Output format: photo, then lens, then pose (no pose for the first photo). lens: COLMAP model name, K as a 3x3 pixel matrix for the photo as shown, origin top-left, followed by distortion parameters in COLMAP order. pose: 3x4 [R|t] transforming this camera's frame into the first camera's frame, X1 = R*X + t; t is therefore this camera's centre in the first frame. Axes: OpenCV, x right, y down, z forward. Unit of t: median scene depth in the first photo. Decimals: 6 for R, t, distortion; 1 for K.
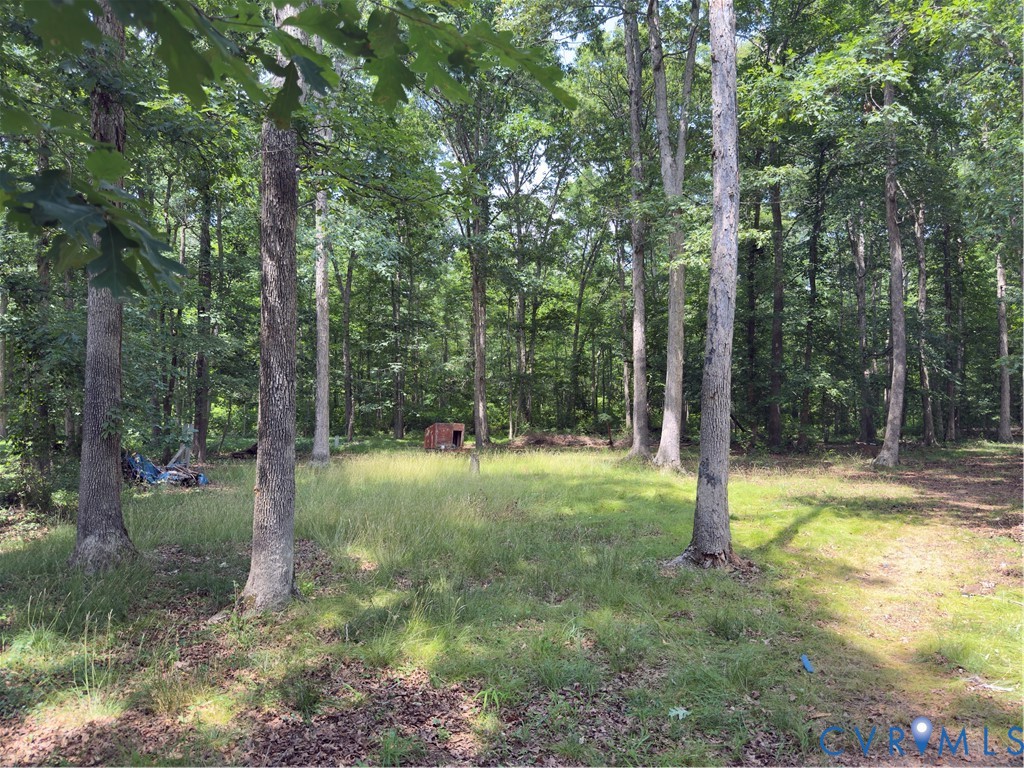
lens RADIAL K [[716.3, 0, 512.1], [0, 716.3, 384.5], [0, 0, 1]] dist [0.000468, 0.000045]
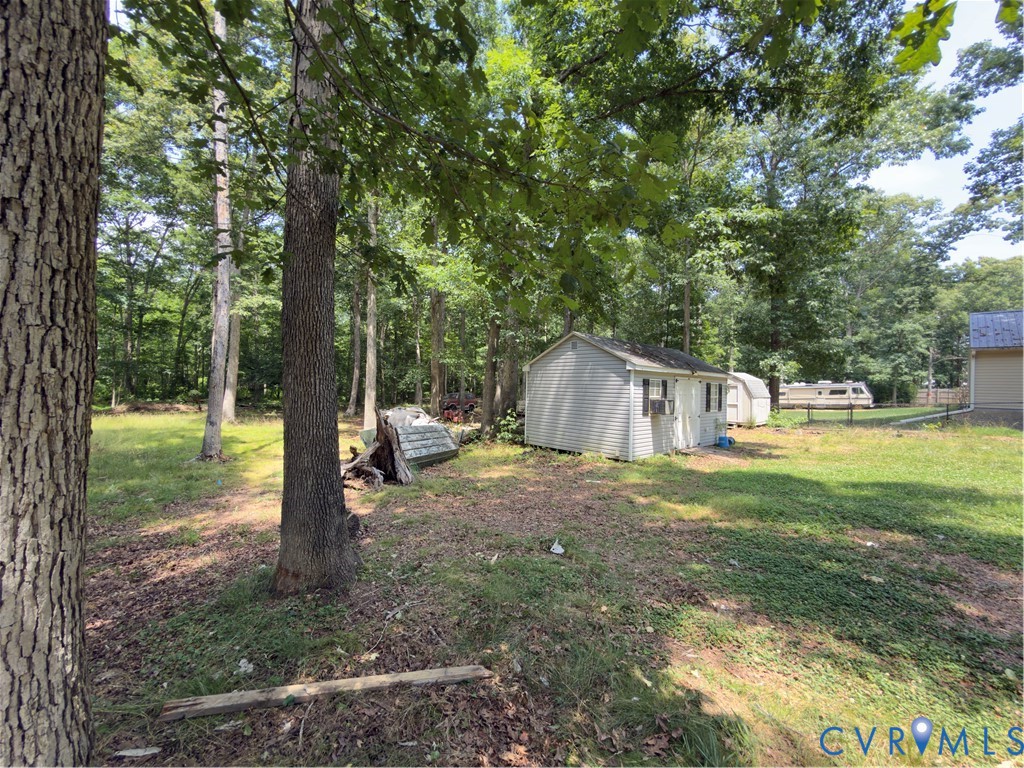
lens RADIAL K [[412.5, 0, 510.6], [0, 412.5, 383.6], [0, 0, 1]] dist [-0.000895, -0.000120]
pose [[0.730652, 0.024342, 0.682316, 0.013086], [-0.041573, 0.999096, 0.008874, -0.008135], [-0.681484, -0.034849, 0.731003, -0.109187]]
